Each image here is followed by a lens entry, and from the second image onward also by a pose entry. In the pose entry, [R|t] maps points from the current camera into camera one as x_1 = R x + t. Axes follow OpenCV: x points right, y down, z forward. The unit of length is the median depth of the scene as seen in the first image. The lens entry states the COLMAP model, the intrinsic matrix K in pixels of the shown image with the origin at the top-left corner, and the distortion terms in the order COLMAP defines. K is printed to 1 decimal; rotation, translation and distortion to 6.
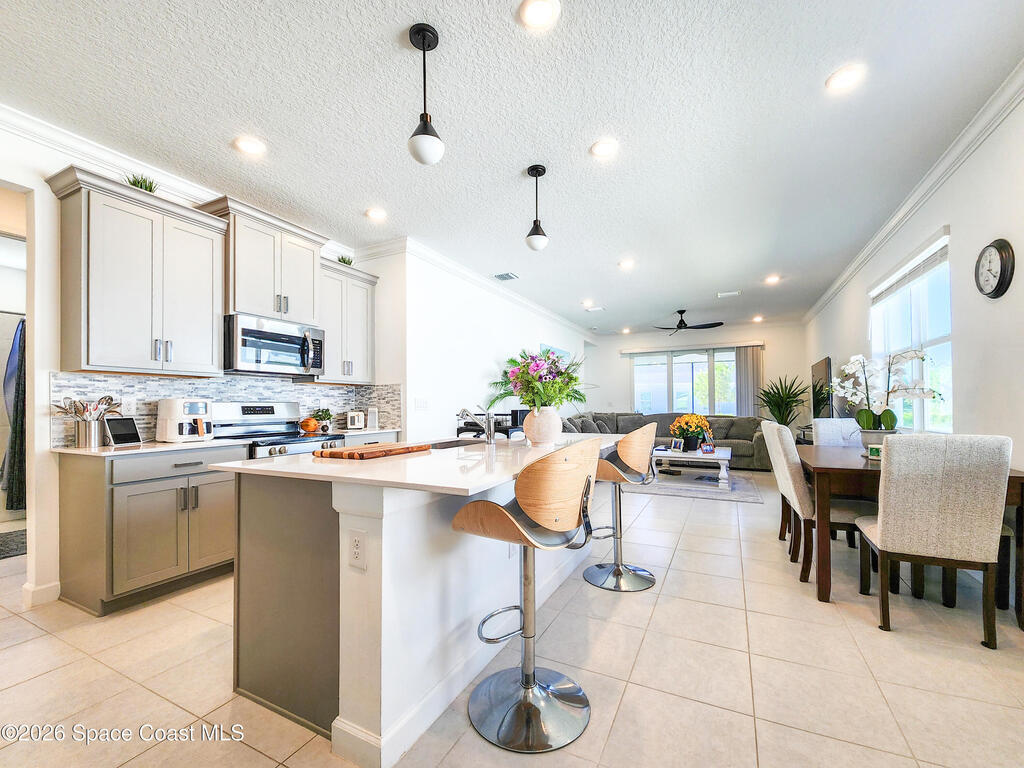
lens RADIAL K [[421.6, 0, 511.5], [0, 421.6, 400.9], [0, 0, 1]] dist [0.009172, 0.000050]
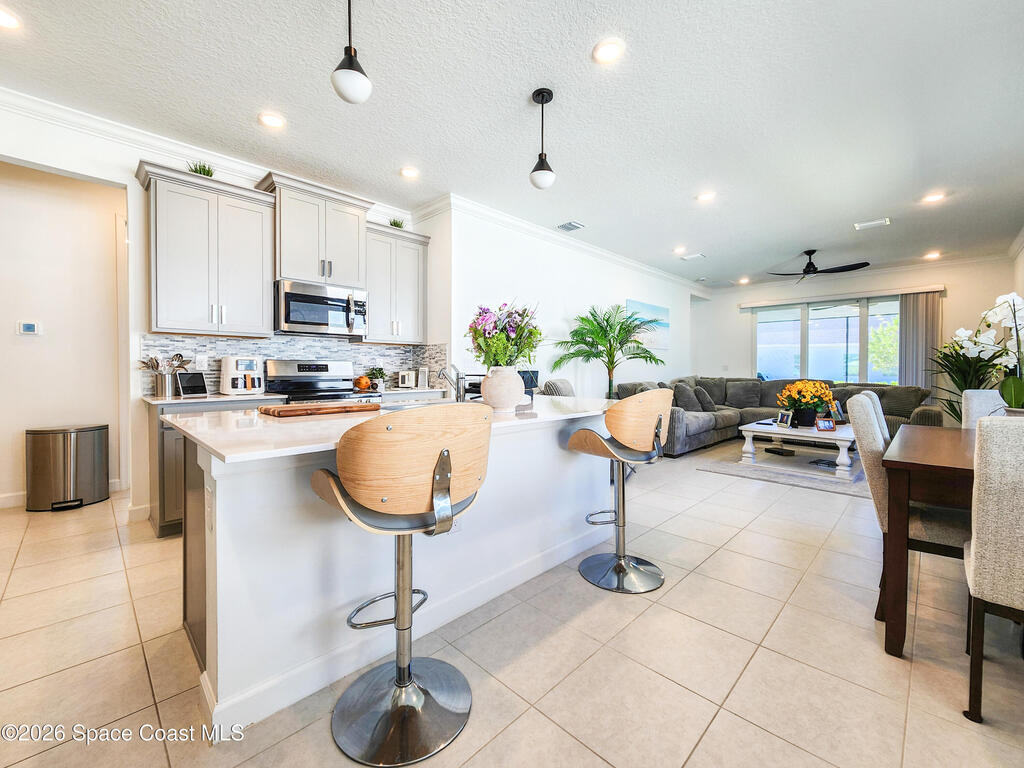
lens RADIAL K [[427.3, 0, 508.2], [0, 427.3, 374.1], [0, 0, 1]] dist [0.003448, -0.000024]
pose [[0.953110, 0.016437, -0.302176, 0.199265], [-0.008749, 0.999603, 0.026778, 0.003414], [0.302497, -0.022878, 0.952876, 0.093854]]
